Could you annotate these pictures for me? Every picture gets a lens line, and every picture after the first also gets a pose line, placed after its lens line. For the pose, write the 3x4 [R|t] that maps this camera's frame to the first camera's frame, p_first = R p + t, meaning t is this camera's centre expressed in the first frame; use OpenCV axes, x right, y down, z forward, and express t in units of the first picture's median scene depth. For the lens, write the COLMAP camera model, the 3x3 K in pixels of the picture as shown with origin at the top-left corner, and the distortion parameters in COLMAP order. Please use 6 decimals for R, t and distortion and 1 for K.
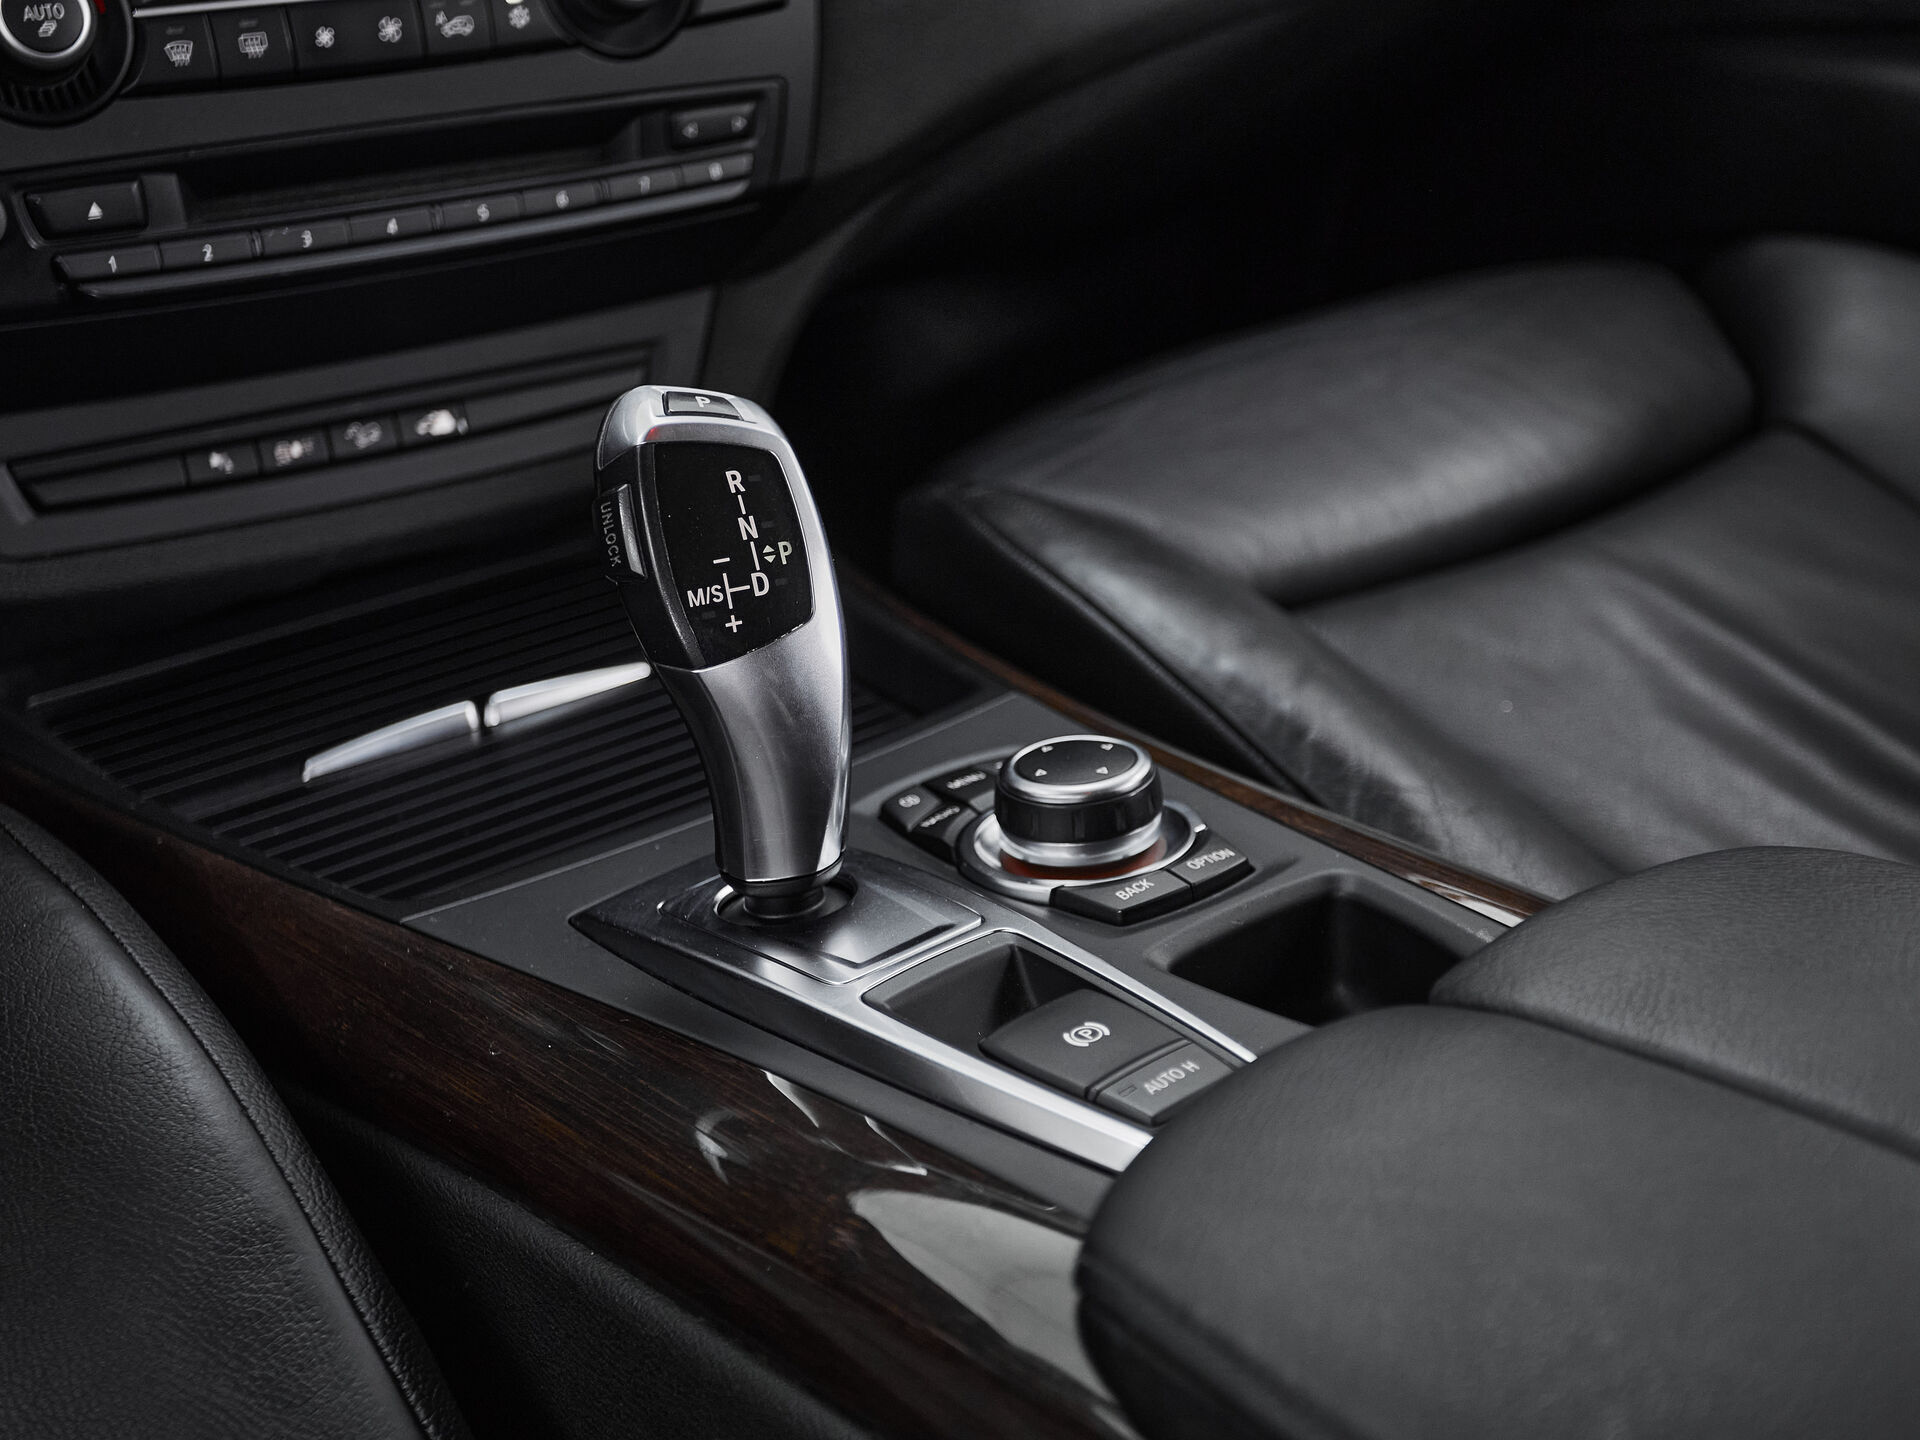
lens RADIAL K [[2406.2, 0, 943.3], [0, 2406.2, 716.9], [0, 0, 1]] dist [0.037830, 0.000000]
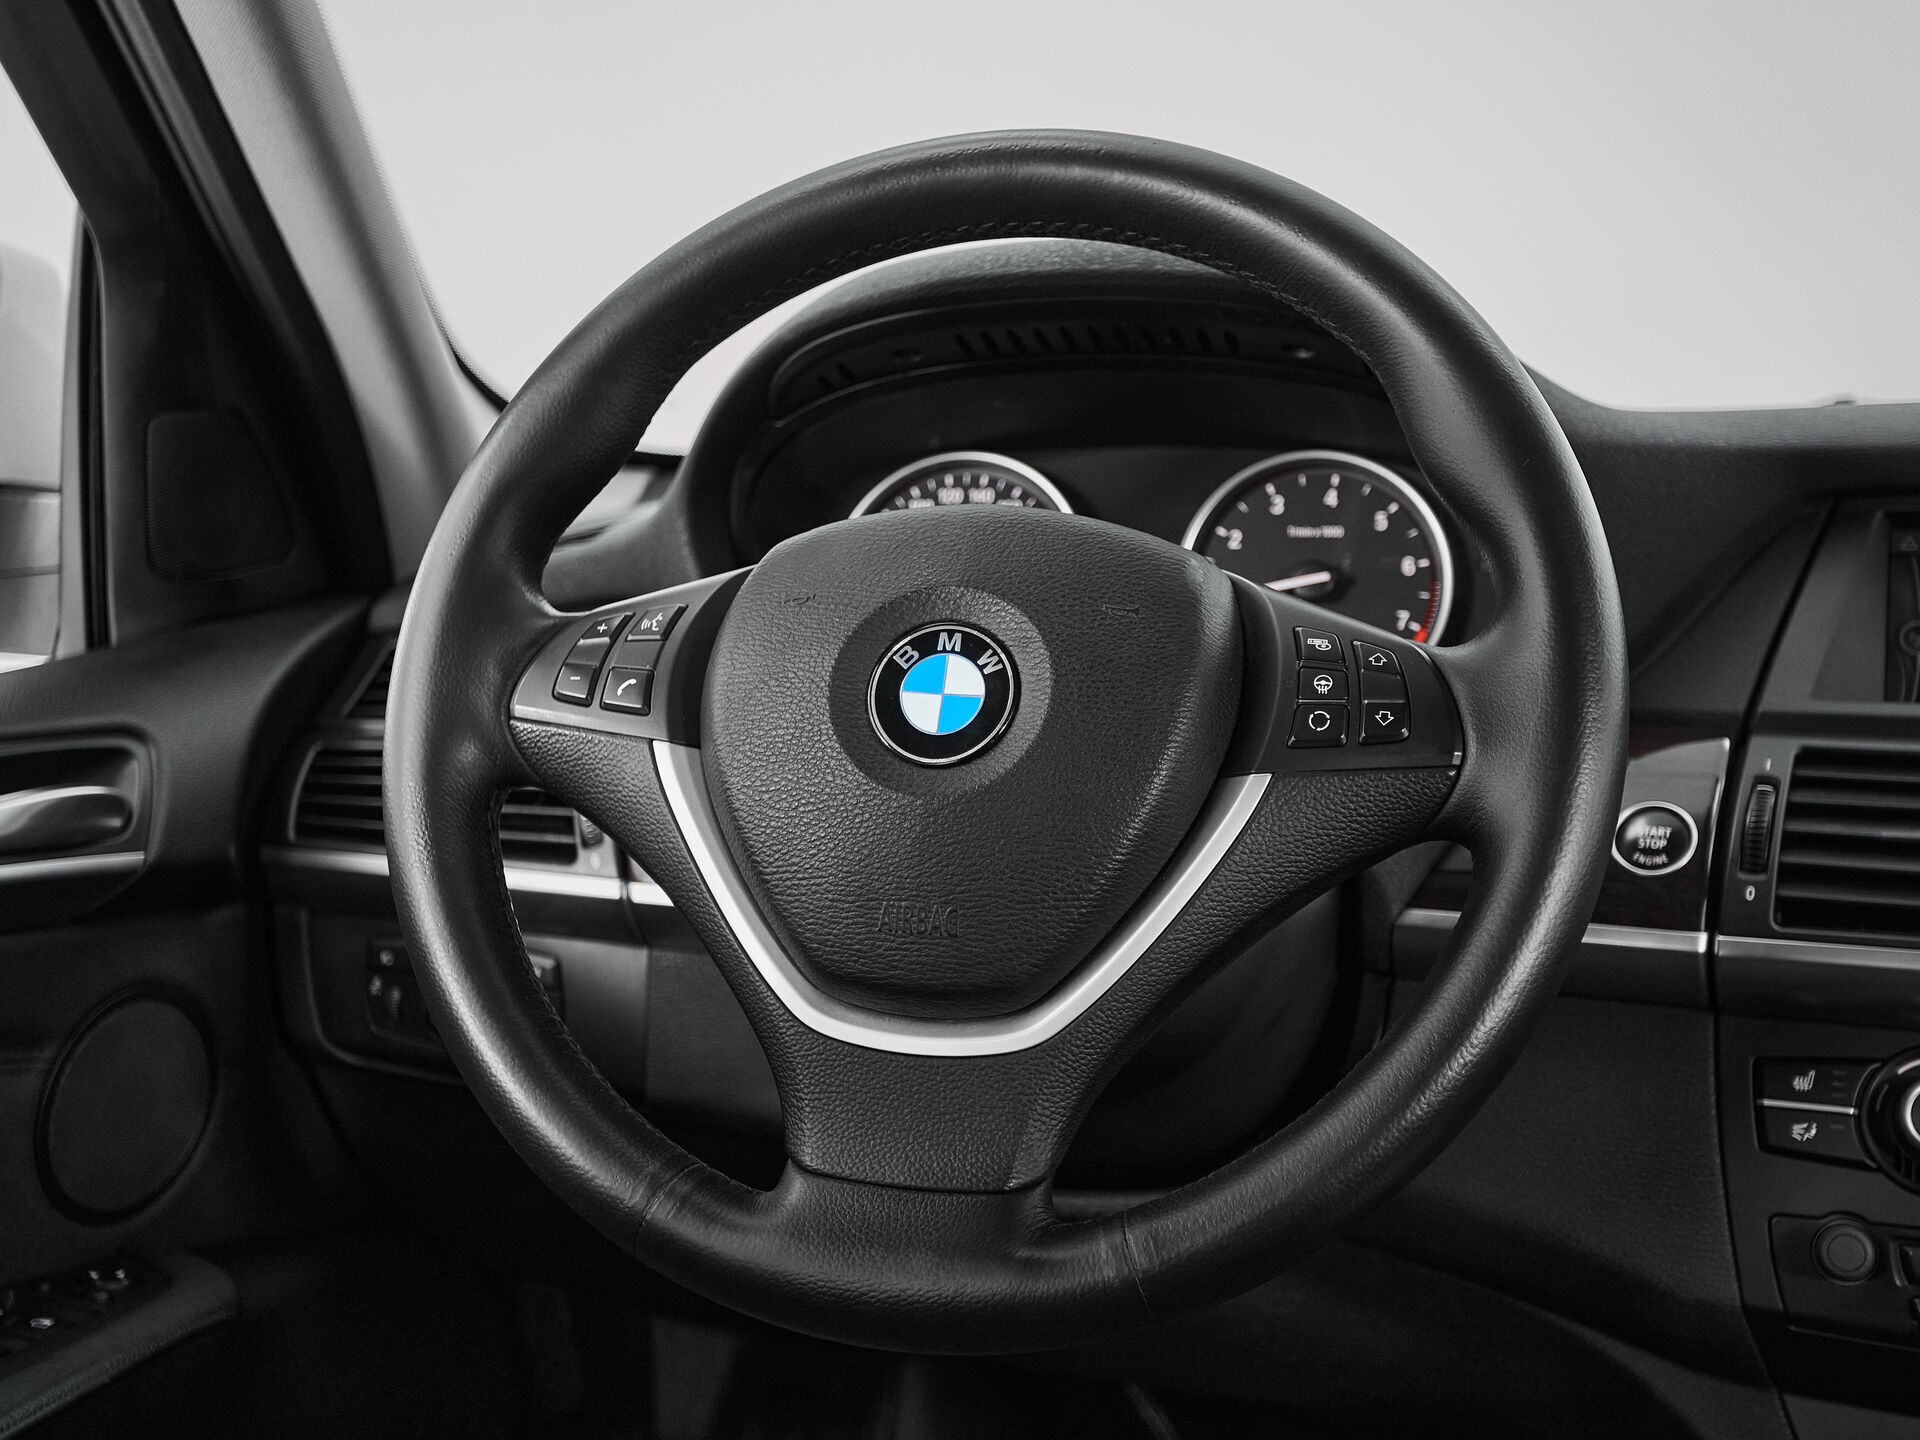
lens RADIAL K [[2406.2, 0, 954.1], [0, 2406.2, 718.8], [0, 0, 1]] dist [0.037830, 0.000000]
pose [[0.583458, 0.072564, -0.808895, 0.329257], [-0.365970, 0.912636, -0.182105, -0.052359], [0.725012, 0.402282, 0.559041, -0.175696]]
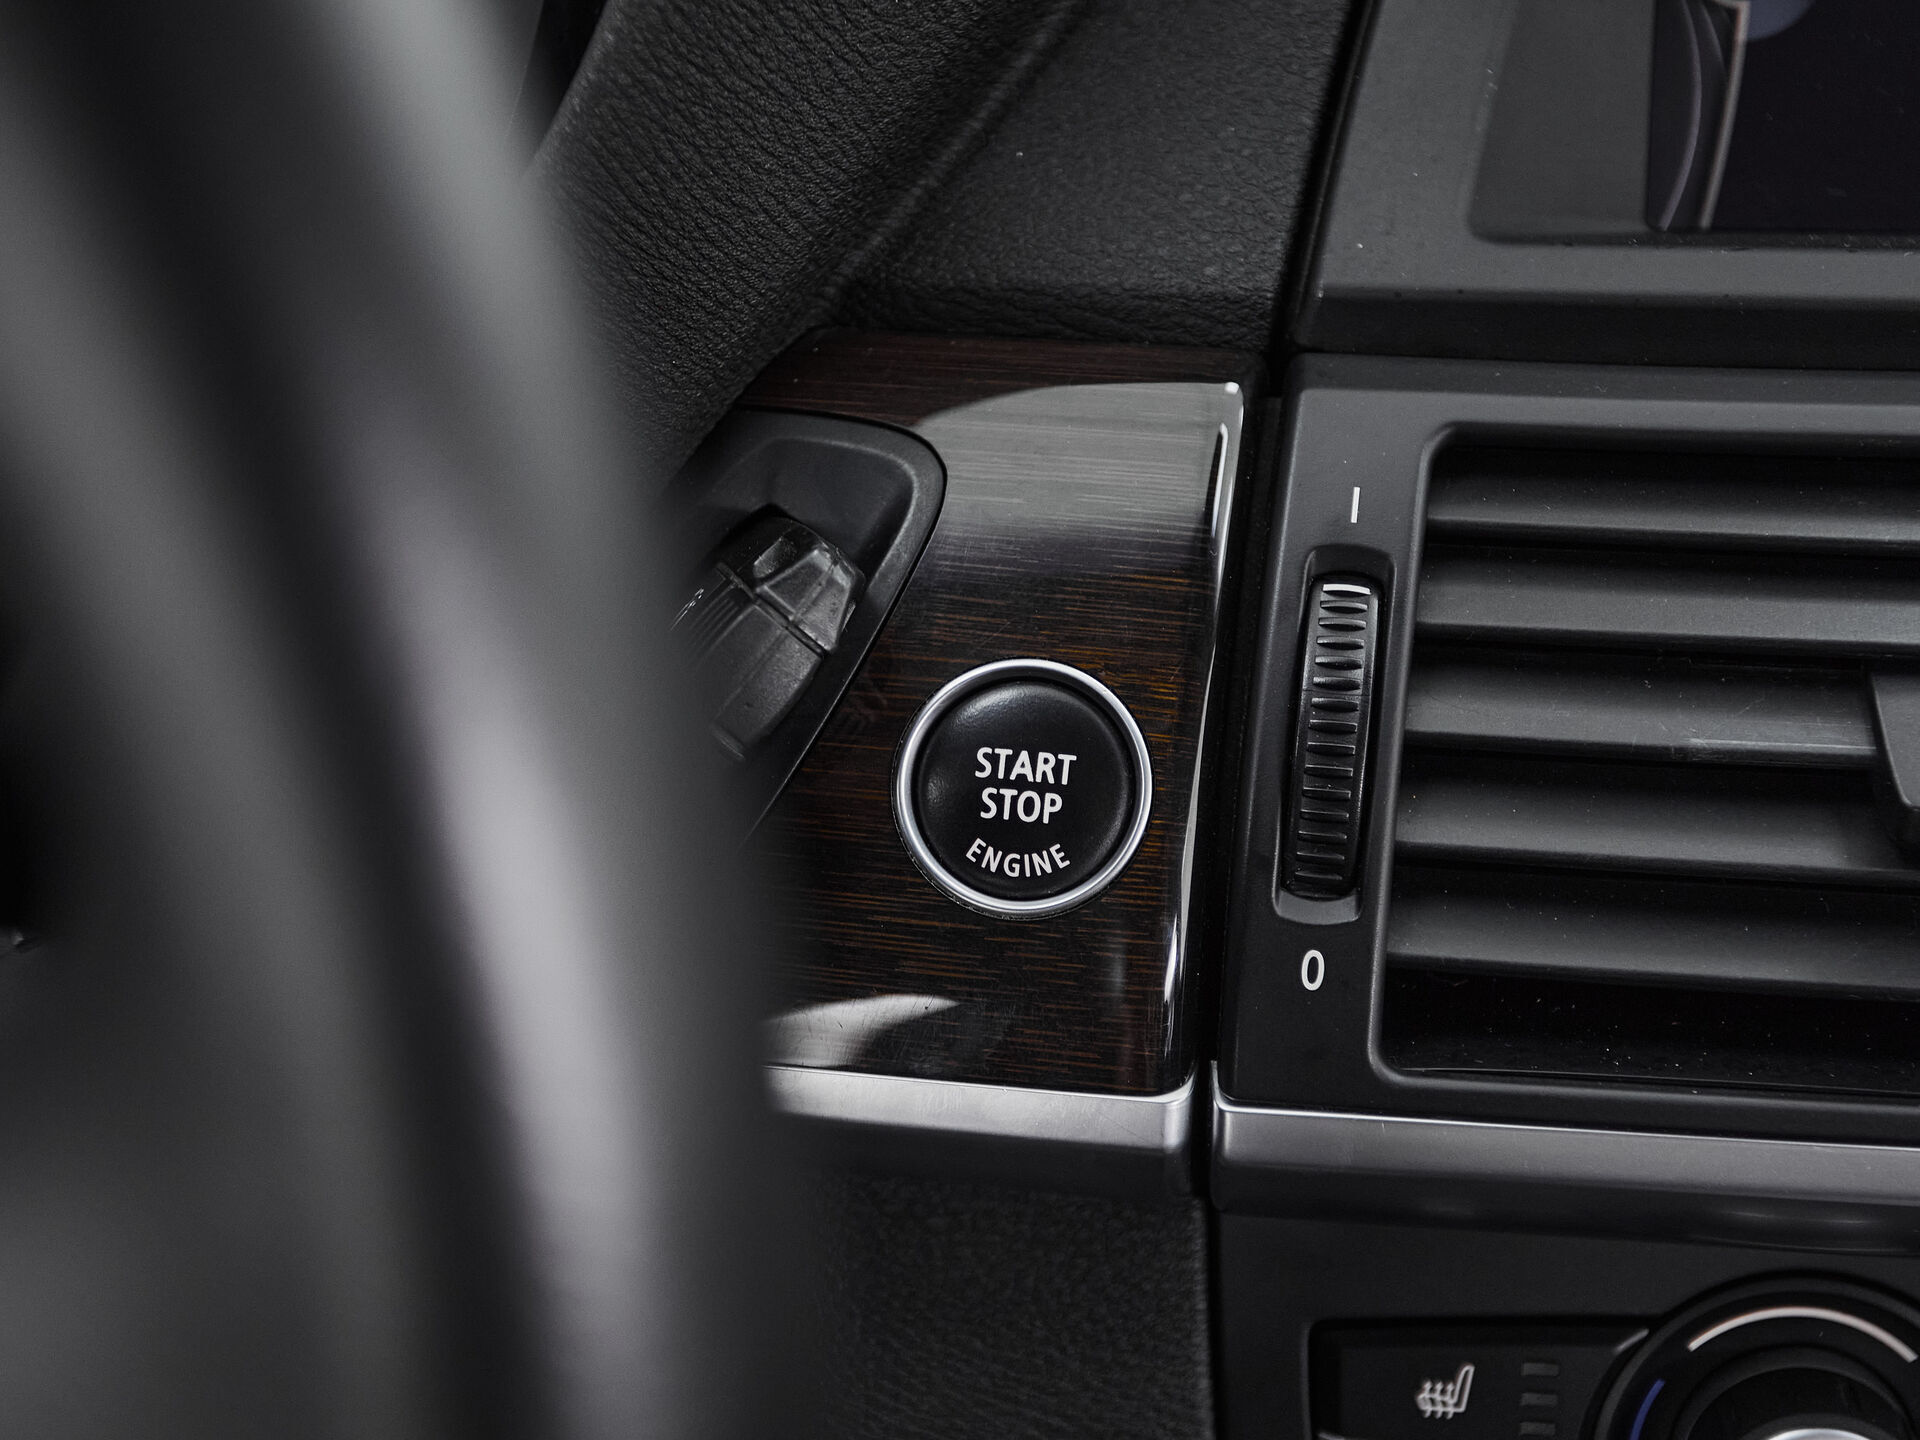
lens RADIAL K [[2406.2, 0, 990.8], [0, 2406.2, 820.2], [0, 0, 1]] dist [0.037830, 0.000000]
pose [[0.772954, 0.315870, -0.550244, -0.265508], [-0.261685, 0.948775, 0.177048, -0.431111], [0.577982, 0.007141, 0.816018, 0.500597]]
